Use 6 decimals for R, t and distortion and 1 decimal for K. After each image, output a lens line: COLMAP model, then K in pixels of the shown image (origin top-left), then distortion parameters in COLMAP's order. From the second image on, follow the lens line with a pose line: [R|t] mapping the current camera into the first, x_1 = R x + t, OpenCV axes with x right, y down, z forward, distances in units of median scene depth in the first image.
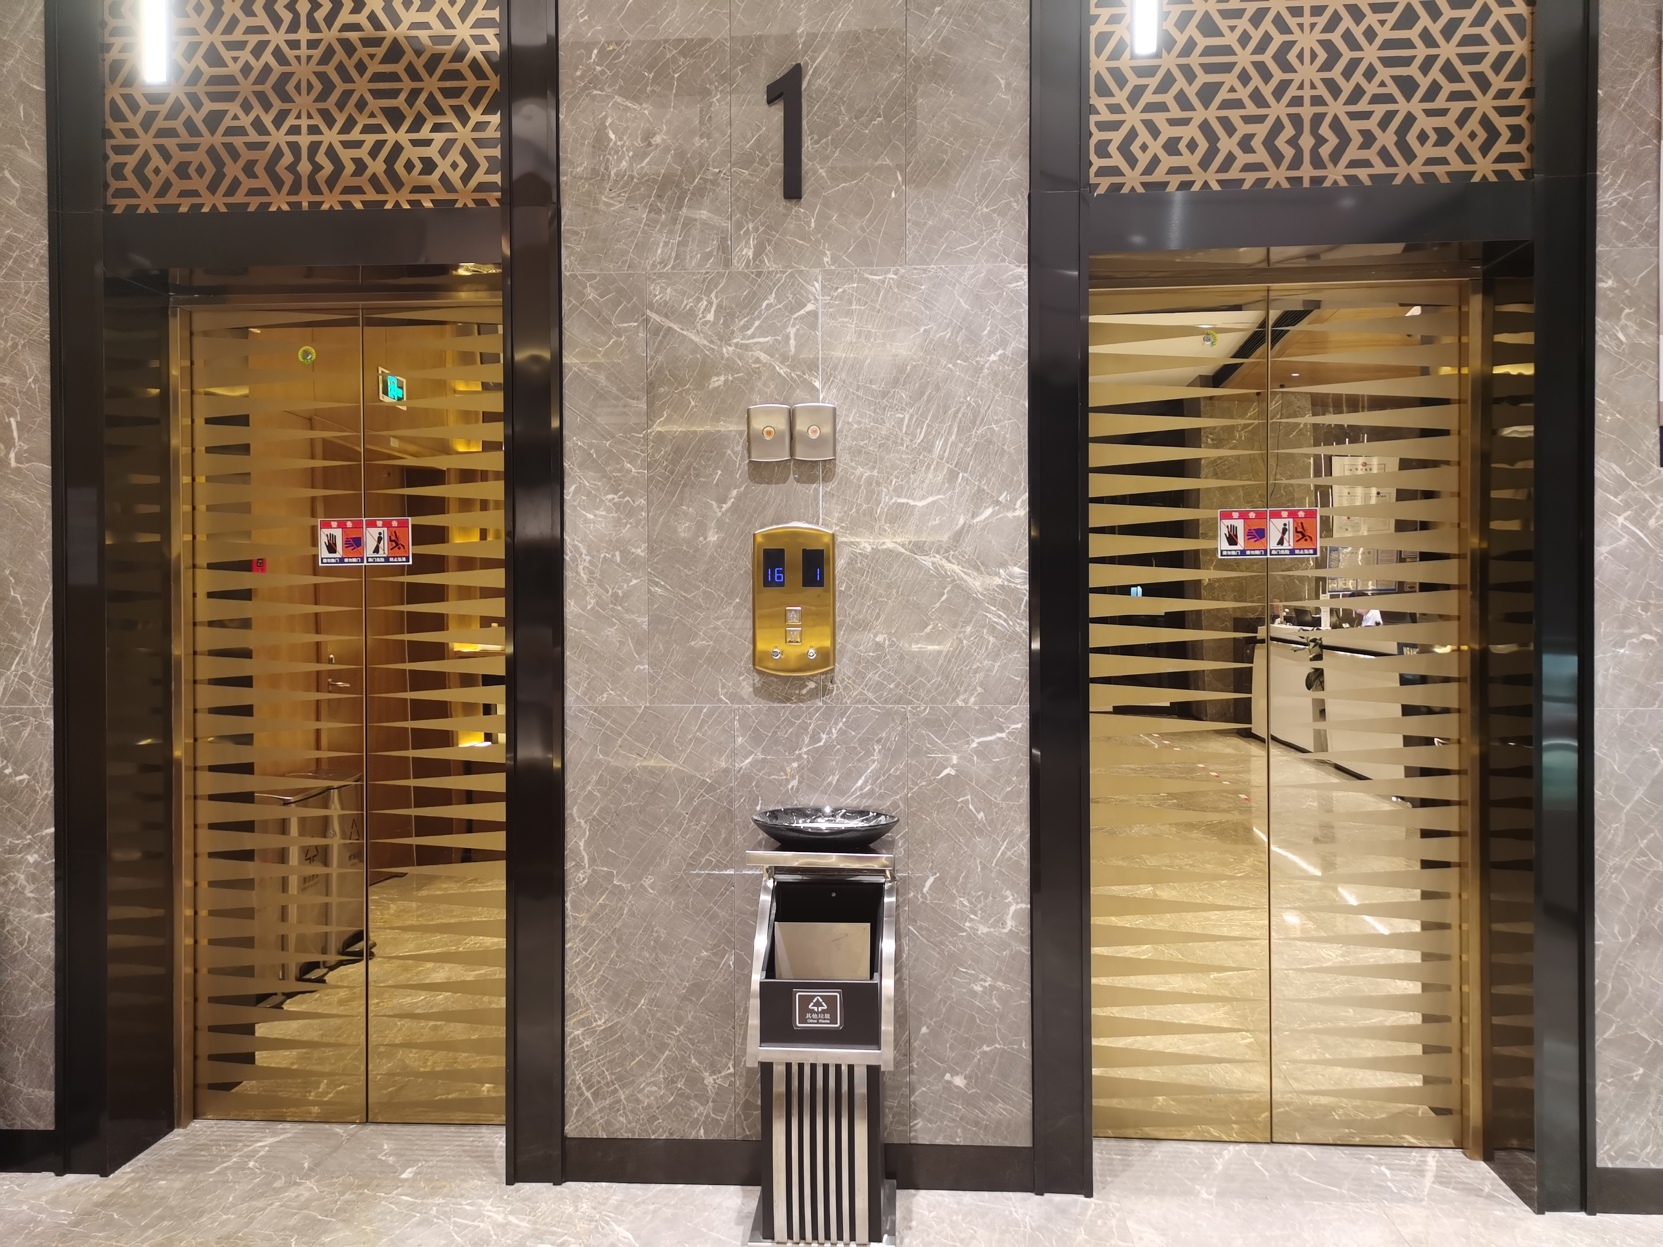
lens RADIAL K [[1317.9, 0, 833.5], [0, 1317.9, 624.0], [0, 0, 1]] dist [-0.007672, -0.005681]
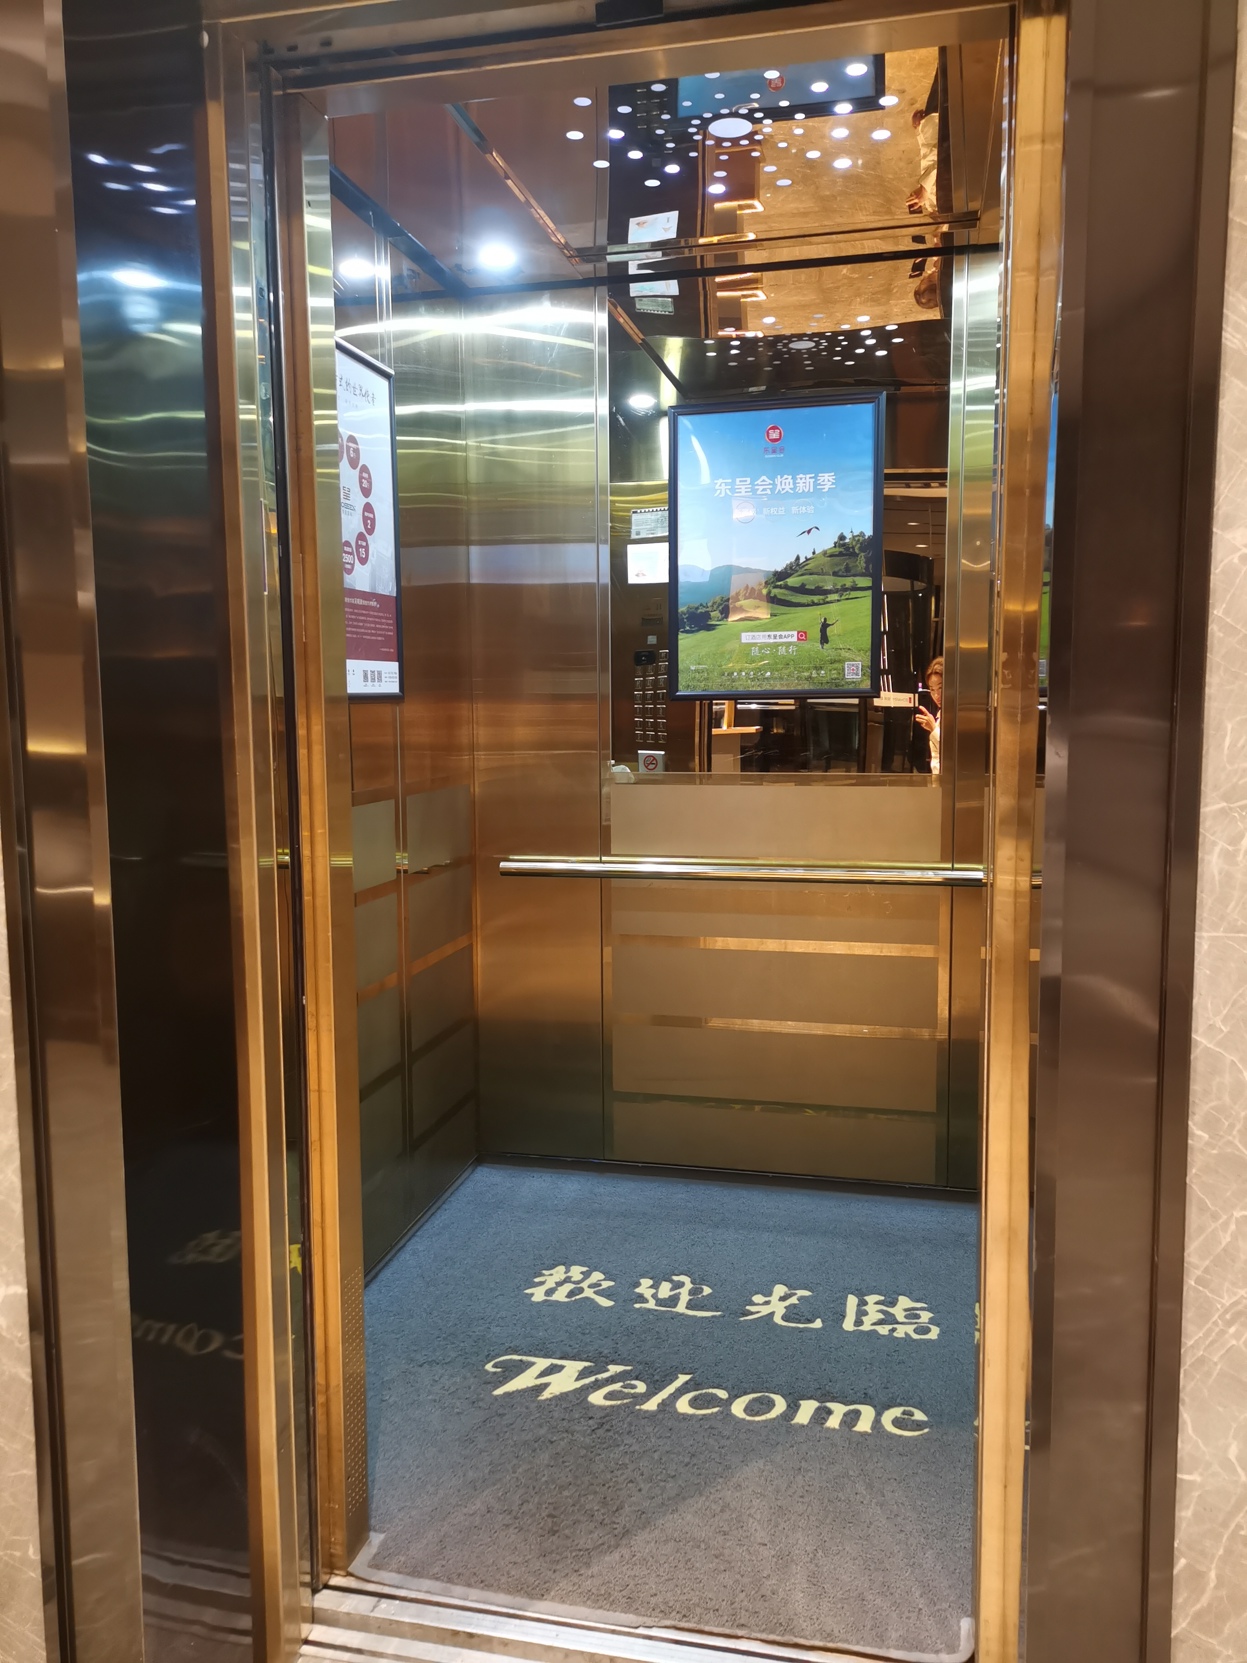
lens RADIAL K [[1289.0, 0, 620.9], [0, 1289.0, 831.1], [0, 0, 1]] dist [0.004538, 0.002326]
pose [[0.991710, 0.006288, -0.128344, 0.452612], [0.007158, 0.994548, 0.104038, -0.010548], [0.128298, -0.104094, 0.986258, 0.584570]]
